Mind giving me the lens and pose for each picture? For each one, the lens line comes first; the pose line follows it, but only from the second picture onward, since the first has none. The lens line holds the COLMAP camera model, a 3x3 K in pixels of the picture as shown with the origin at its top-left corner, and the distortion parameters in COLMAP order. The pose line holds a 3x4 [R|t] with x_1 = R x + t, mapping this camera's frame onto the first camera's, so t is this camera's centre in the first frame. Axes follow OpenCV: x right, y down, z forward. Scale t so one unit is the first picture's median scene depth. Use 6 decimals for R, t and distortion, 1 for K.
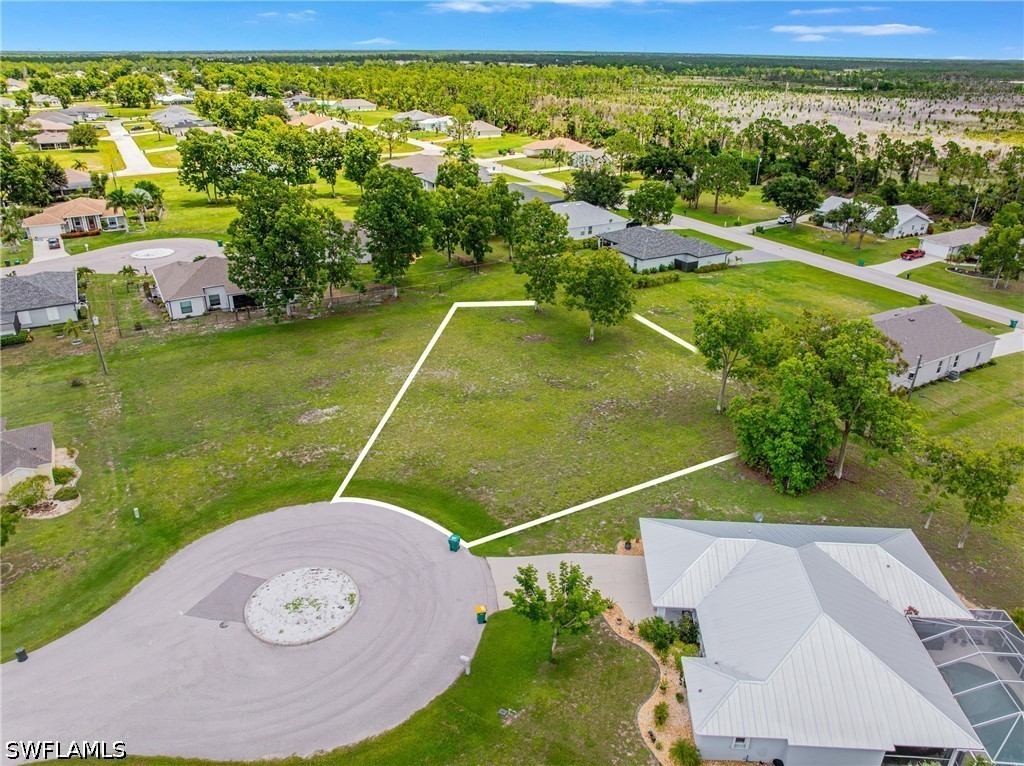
lens RADIAL K [[721.5, 0, 513.3], [0, 721.5, 381.2], [0, 0, 1]] dist [-0.036890, -0.004616]
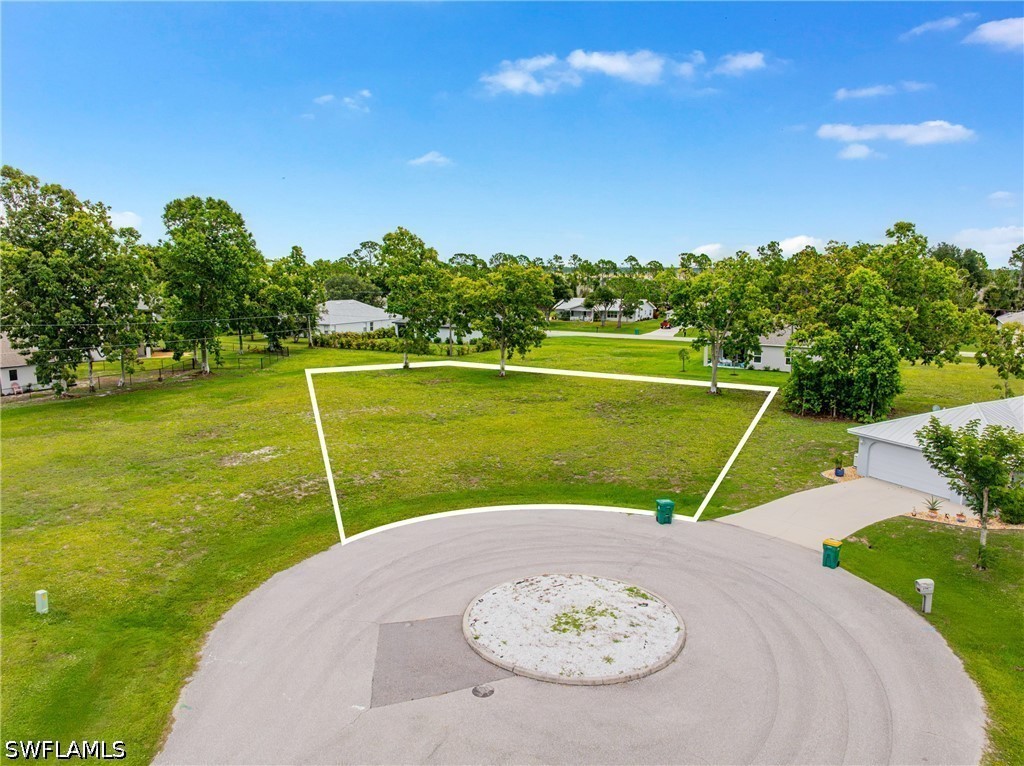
lens RADIAL K [[721.5, 0, 513.3], [0, 721.5, 381.2], [0, 0, 1]] dist [-0.036890, -0.004616]
pose [[0.861736, -0.084556, 0.500261, -0.288168], [0.217558, 0.952345, -0.213791, 0.125779], [-0.458344, 0.293067, 0.839066, 0.276740]]
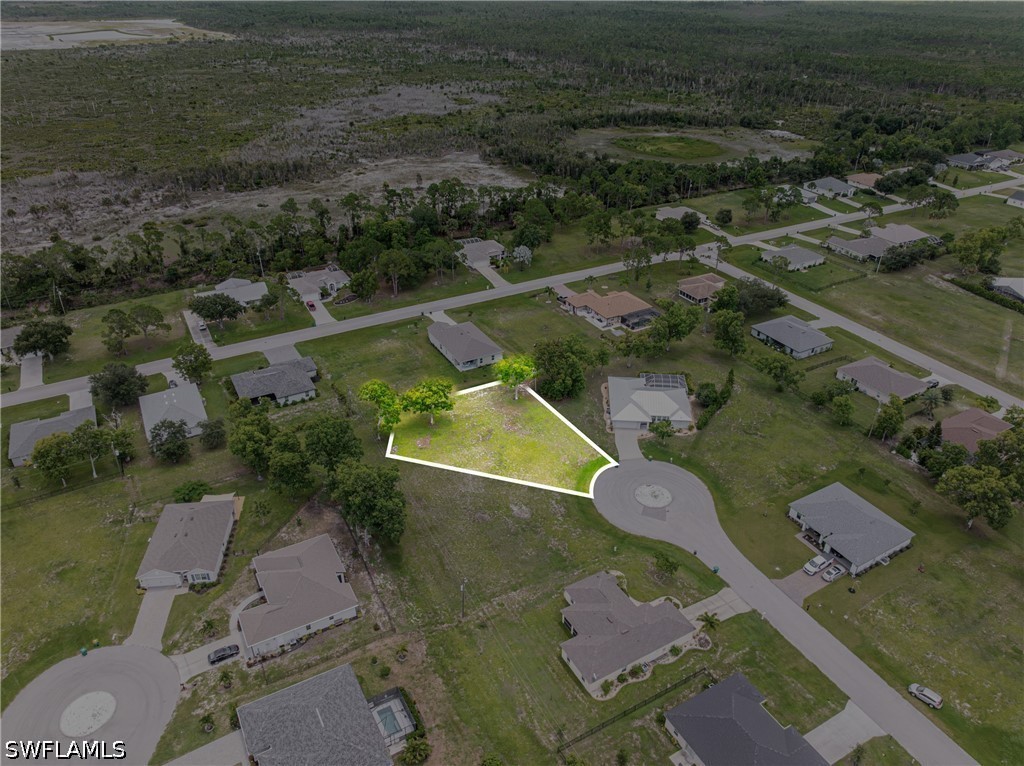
lens RADIAL K [[721.5, 0, 513.3], [0, 721.5, 381.2], [0, 0, 1]] dist [-0.036890, -0.004616]
pose [[0.009027, -0.514874, 0.857218, -1.333268], [0.414309, 0.782136, 0.465415, -0.864574], [-0.910091, 0.350952, 0.220377, 0.355506]]
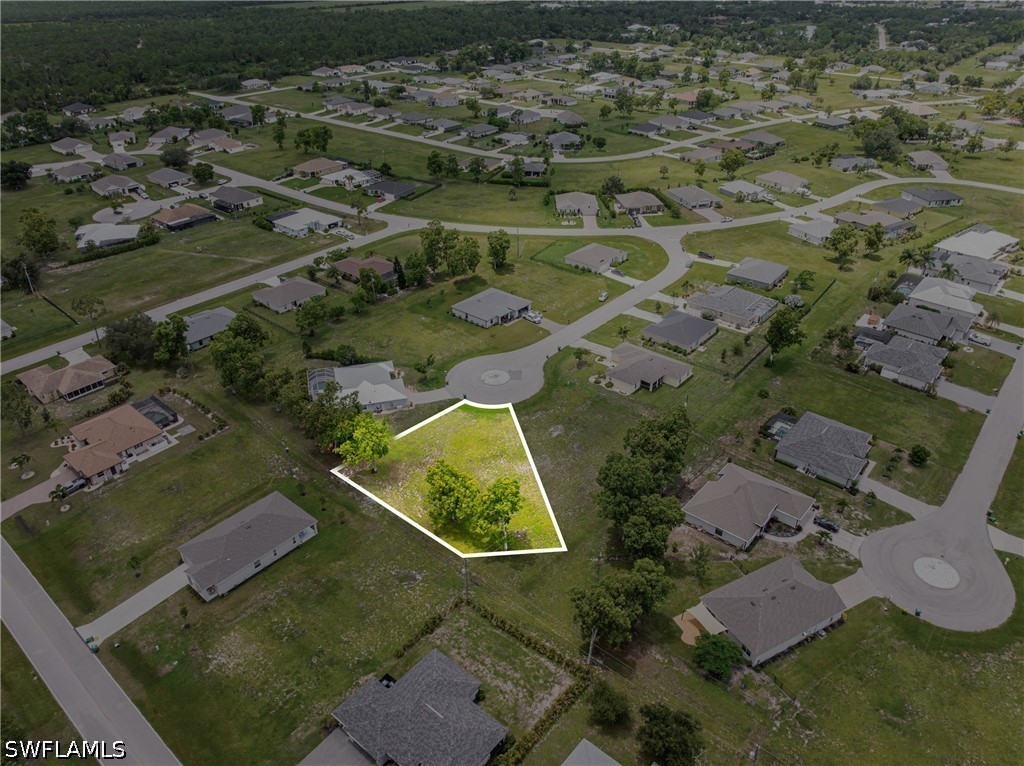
lens RADIAL K [[721.5, 0, 513.3], [0, 721.5, 381.2], [0, 0, 1]] dist [-0.036890, -0.004616]
pose [[-0.940369, 0.170933, -0.294089, 0.364083], [-0.148672, 0.571083, 0.807317, -1.371326], [0.305946, 0.802899, -0.511616, 1.497003]]
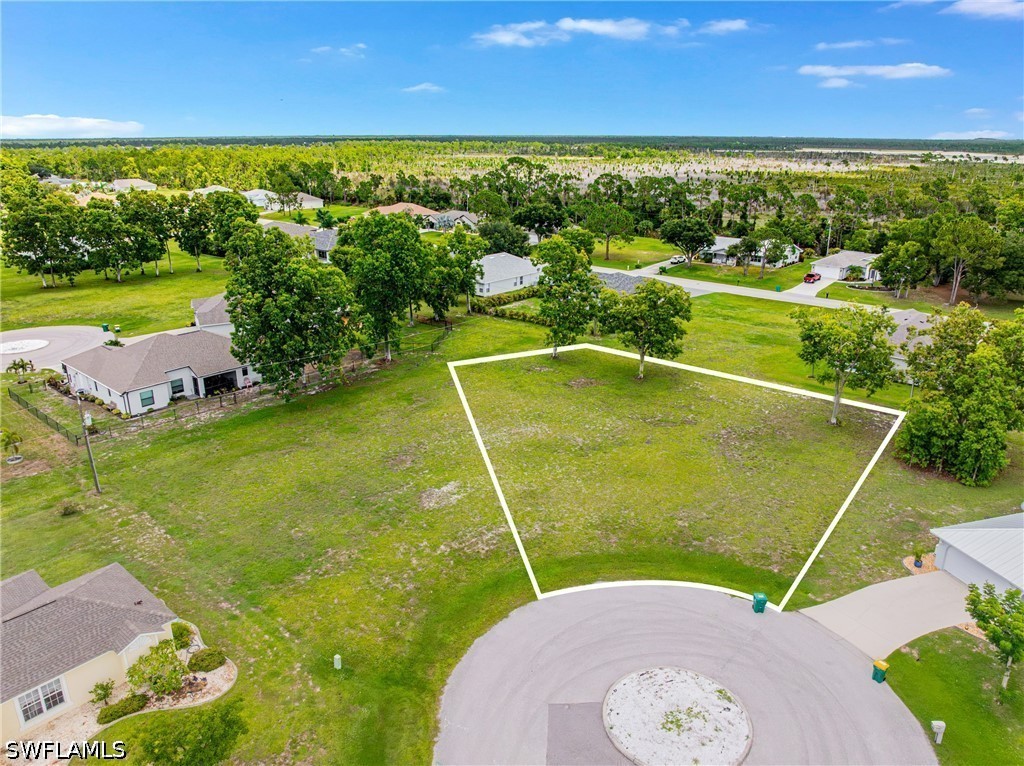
lens RADIAL K [[721.5, 0, 513.3], [0, 721.5, 381.2], [0, 0, 1]] dist [-0.036890, -0.004616]
pose [[0.942400, -0.115859, 0.313782, -0.329441], [0.147214, 0.986019, -0.078067, -0.003270], [-0.300350, 0.119764, 0.946280, 0.151491]]
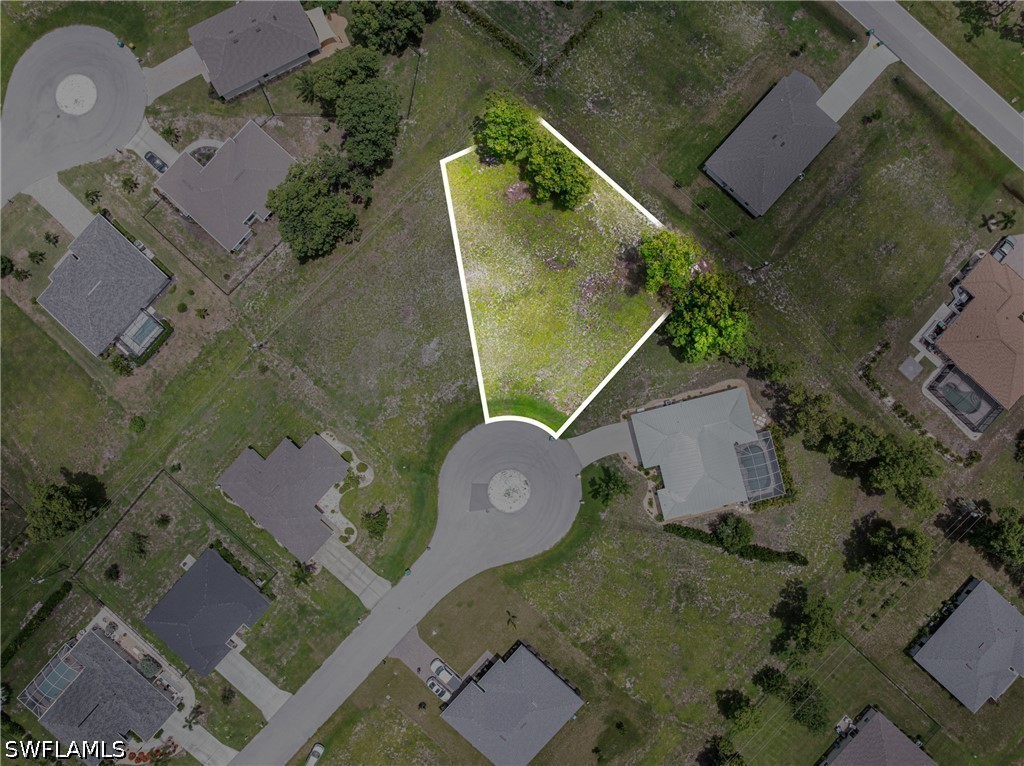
lens RADIAL K [[721.5, 0, 513.3], [0, 721.5, 381.2], [0, 0, 1]] dist [-0.036890, -0.004616]
pose [[0.951271, -0.308289, -0.006367, -0.072815], [0.137768, 0.406451, 0.903226, -1.091206], [-0.275867, -0.860091, 0.429118, 0.119252]]
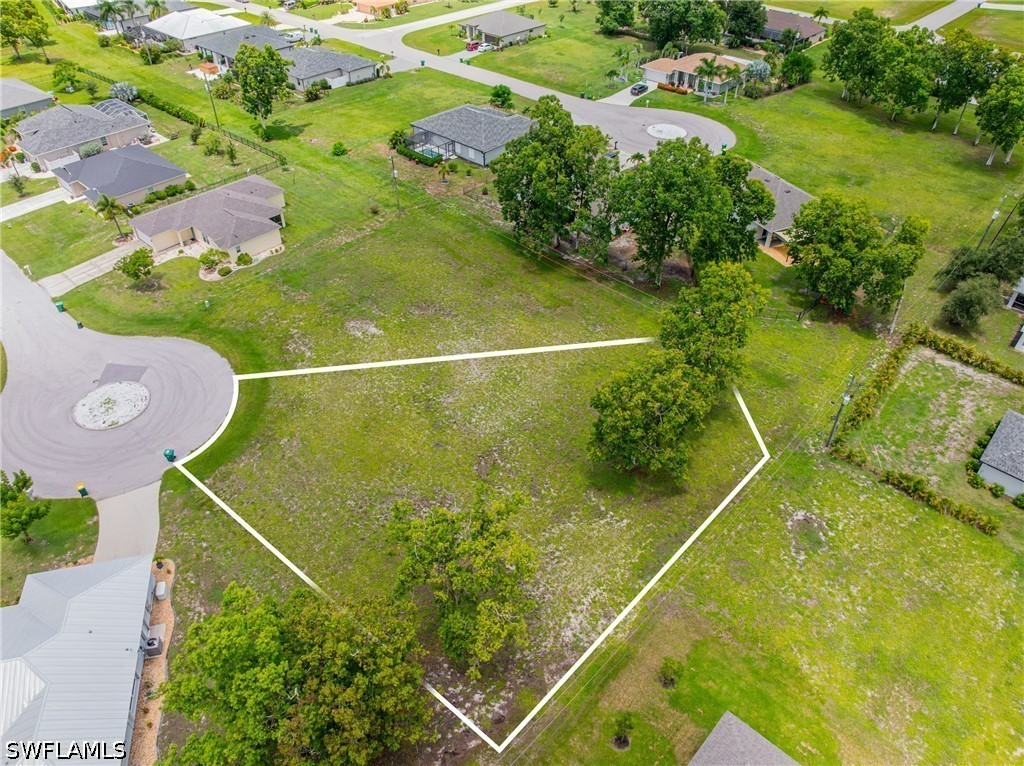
lens RADIAL K [[721.5, 0, 513.3], [0, 721.5, 381.2], [0, 0, 1]] dist [-0.036890, -0.004616]
pose [[0.303833, 0.607252, -0.734119, 0.532078], [-0.406003, 0.779604, 0.476842, -0.405739], [0.861886, 0.153174, 0.483416, 0.504552]]
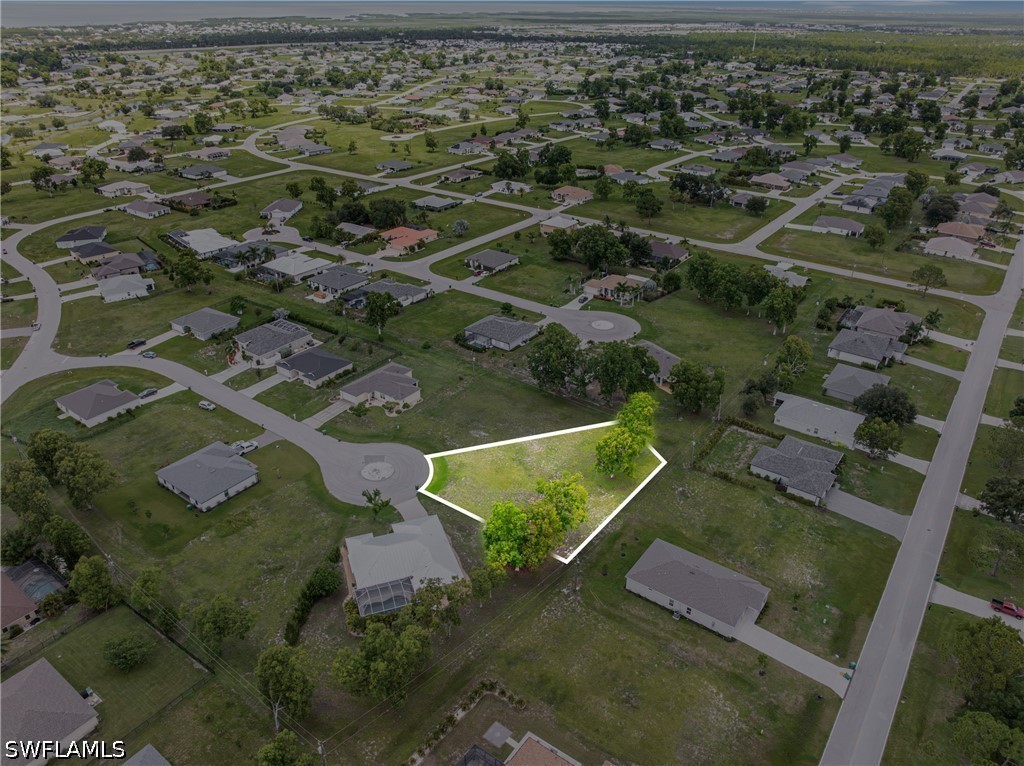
lens RADIAL K [[721.5, 0, 513.3], [0, 721.5, 381.2], [0, 0, 1]] dist [-0.036890, -0.004616]
pose [[0.411708, 0.425431, -0.805919, 1.276707], [-0.387809, 0.882066, 0.267513, -0.616951], [0.824682, 0.202405, 0.528140, -0.176077]]
